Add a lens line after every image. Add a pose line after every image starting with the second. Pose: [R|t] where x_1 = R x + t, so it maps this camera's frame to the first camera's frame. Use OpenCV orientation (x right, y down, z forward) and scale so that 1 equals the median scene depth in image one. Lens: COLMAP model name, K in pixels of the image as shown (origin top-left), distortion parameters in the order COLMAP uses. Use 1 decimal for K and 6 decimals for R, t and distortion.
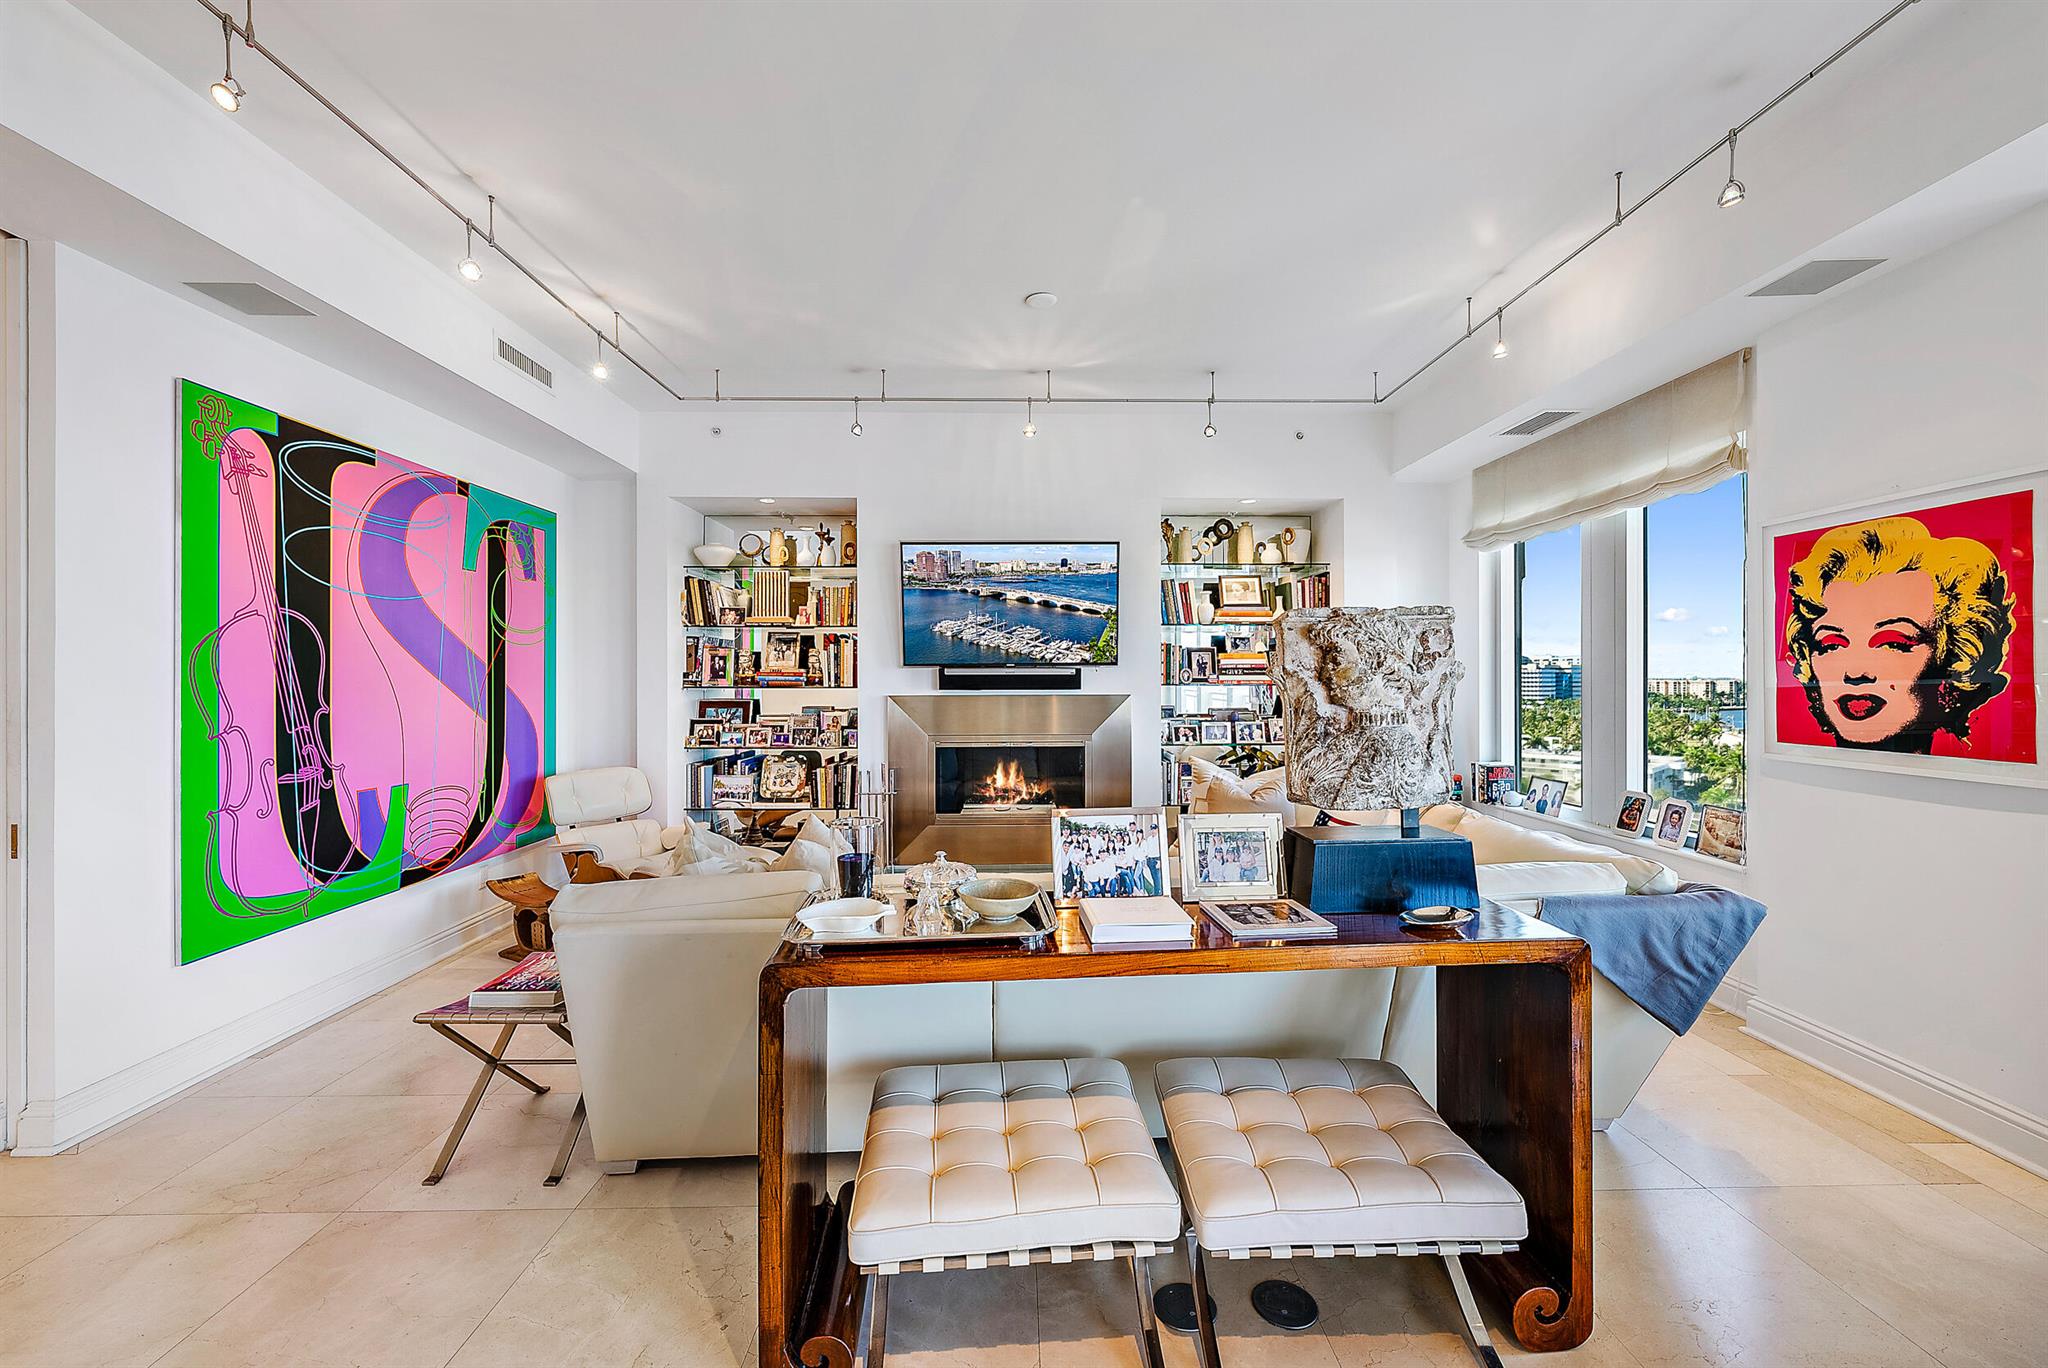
lens RADIAL K [[810.6, 0, 964.0], [0, 810.6, 679.8], [0, 0, 1]] dist [0.001416, 0.000093]
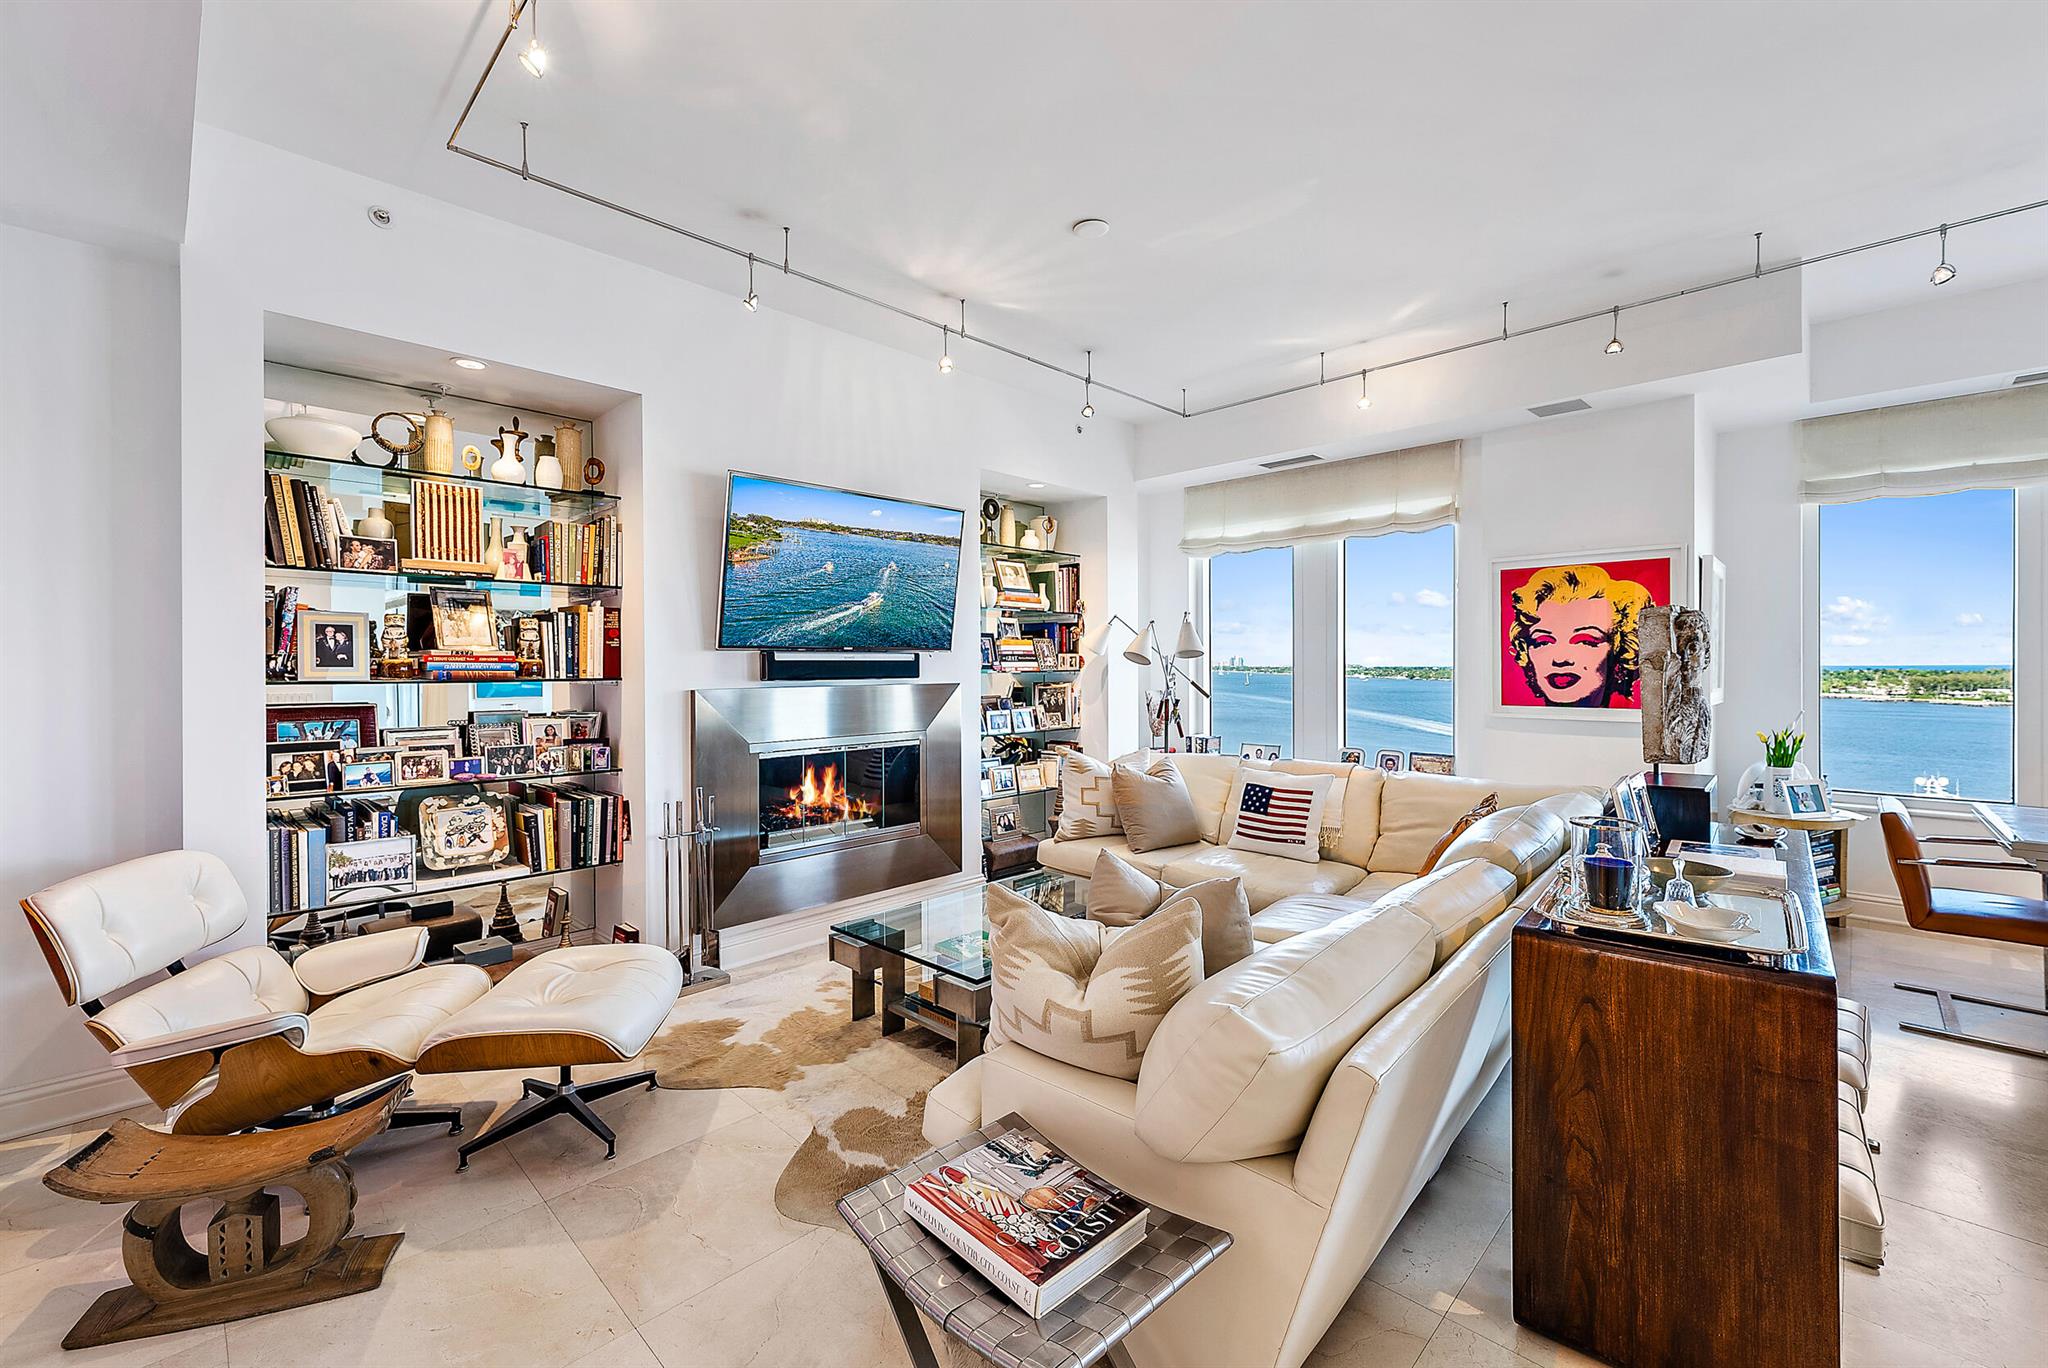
lens RADIAL K [[886.3, 0, 1011.2], [0, 886.3, 672.3], [0, 0, 1]] dist [0.003286, 0.000283]
pose [[0.692544, -0.006150, 0.721349, -0.531078], [0.004474, 0.999981, 0.004231, 0.002515], [-0.721362, 0.000297, 0.692559, 0.327582]]
